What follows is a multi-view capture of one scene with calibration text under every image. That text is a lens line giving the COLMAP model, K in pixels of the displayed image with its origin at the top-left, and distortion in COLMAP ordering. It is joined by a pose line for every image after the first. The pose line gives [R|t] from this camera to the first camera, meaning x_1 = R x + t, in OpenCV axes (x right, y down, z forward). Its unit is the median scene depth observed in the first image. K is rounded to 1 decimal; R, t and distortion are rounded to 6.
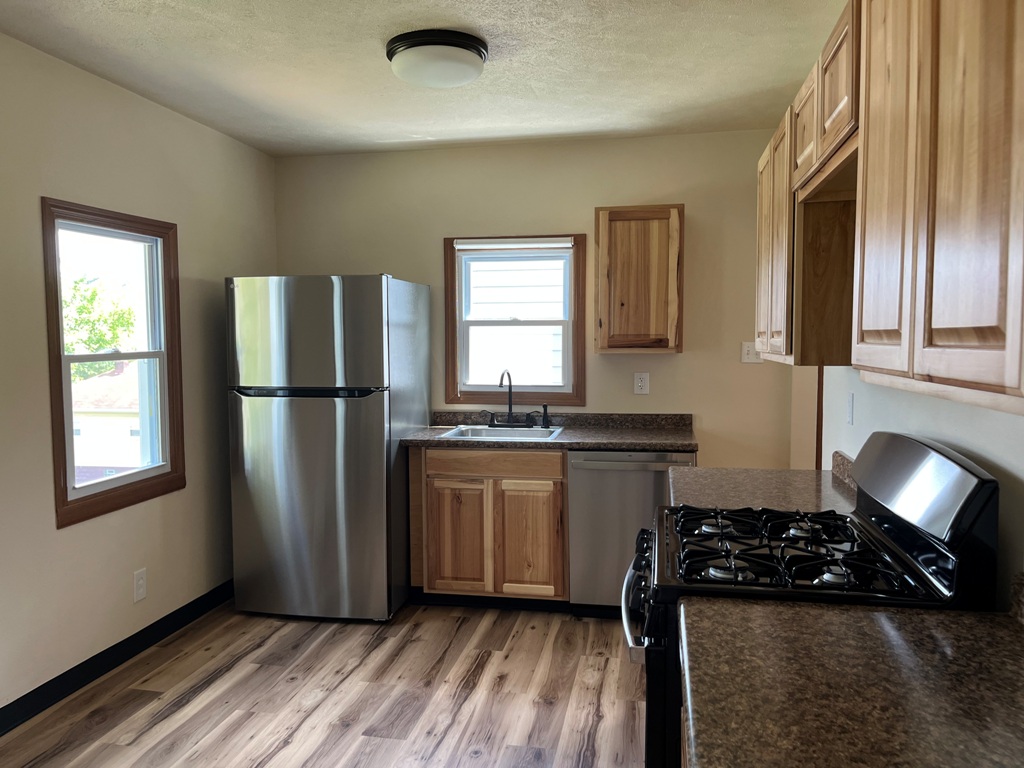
lens RADIAL K [[771.3, 0, 508.5], [0, 771.3, 385.8], [0, 0, 1]] dist [0.051066, -0.099230]
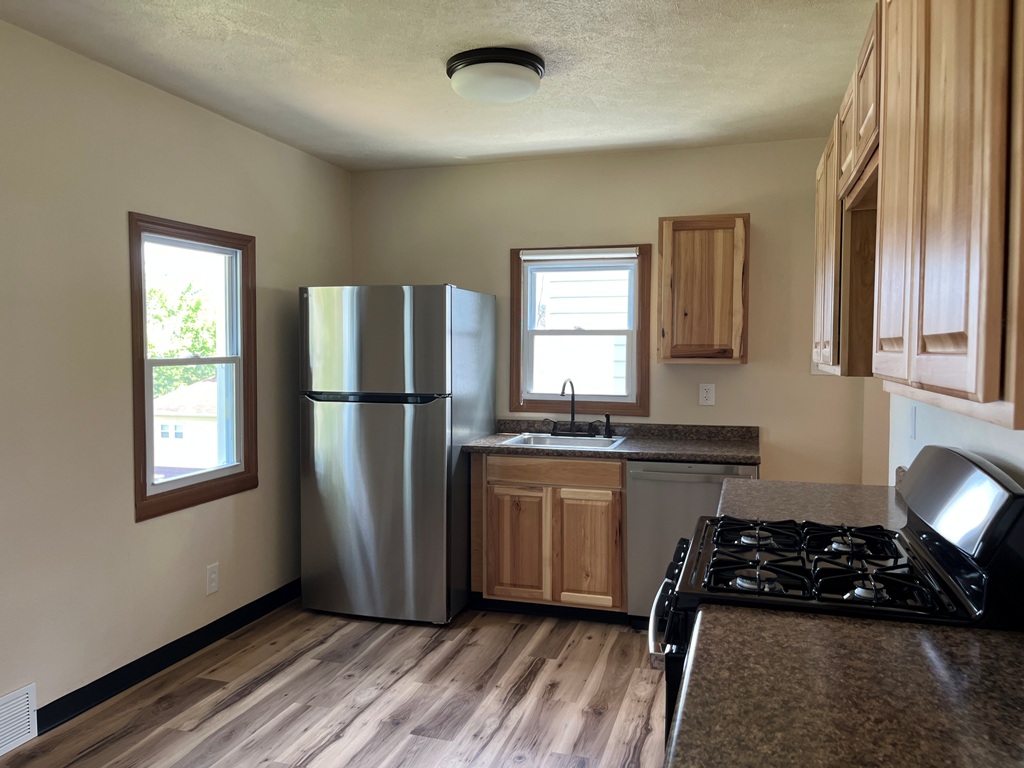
lens RADIAL K [[772.7, 0, 515.2], [0, 772.7, 377.2], [0, 0, 1]] dist [0.050324, -0.100446]
pose [[0.994729, 0.012585, -0.101765, 0.032875], [-0.015143, 0.999587, -0.024413, 0.003077], [0.101416, 0.025825, 0.994509, -0.010266]]
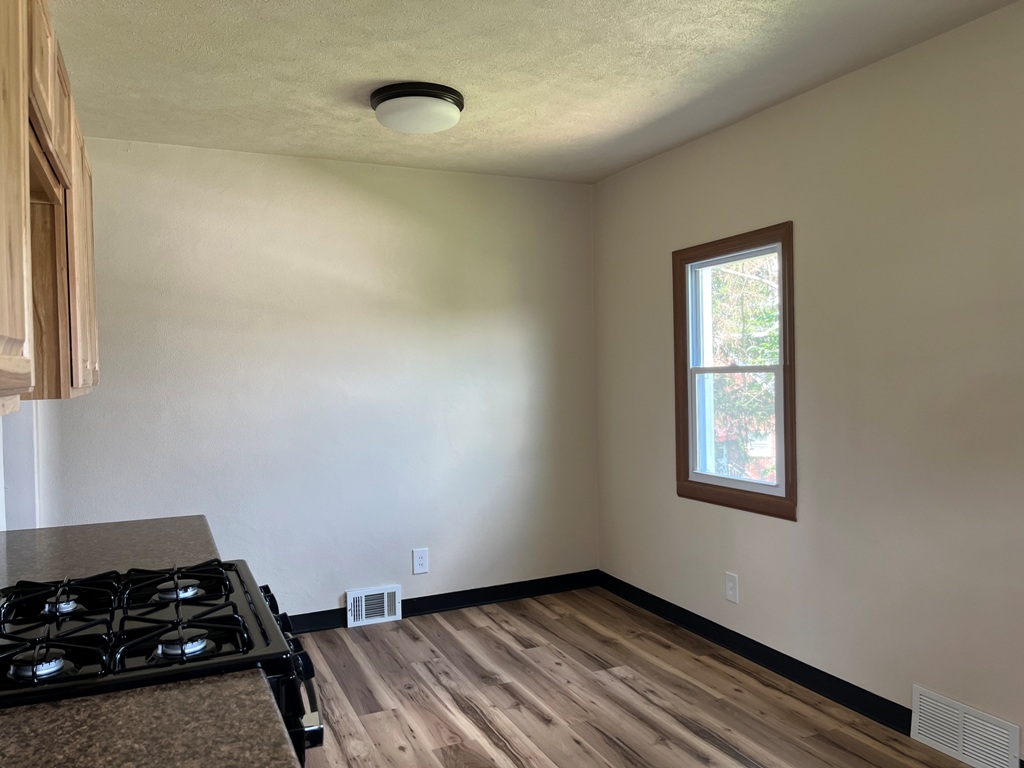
lens RADIAL K [[771.3, 0, 508.5], [0, 771.3, 385.8], [0, 0, 1]] dist [0.051066, -0.099230]
pose [[-0.811363, 0.030707, -0.583735, 0.336330], [-0.015211, 0.997172, 0.073598, -0.077752], [0.584344, 0.068593, -0.808602, 1.476867]]
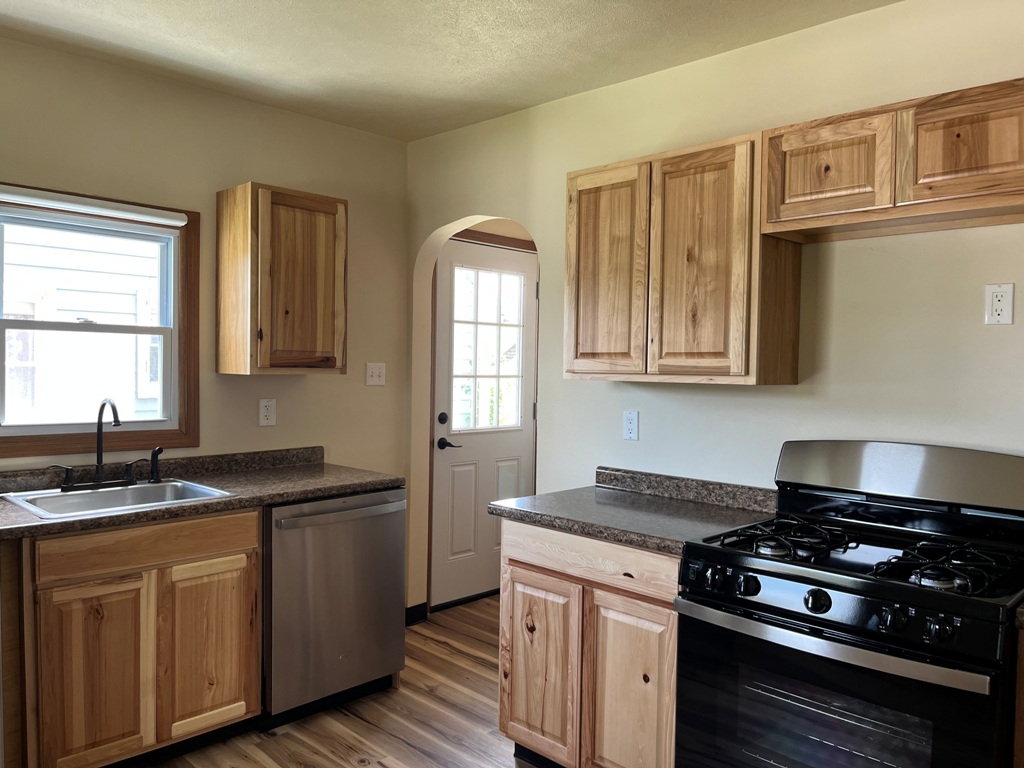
lens RADIAL K [[771.3, 0, 508.5], [0, 771.3, 385.8], [0, 0, 1]] dist [0.051066, -0.099230]
pose [[0.542888, -0.009659, 0.839750, -0.405819], [0.033430, 0.999390, -0.010117, -0.015498], [-0.839139, 0.033565, 0.542880, 0.398083]]
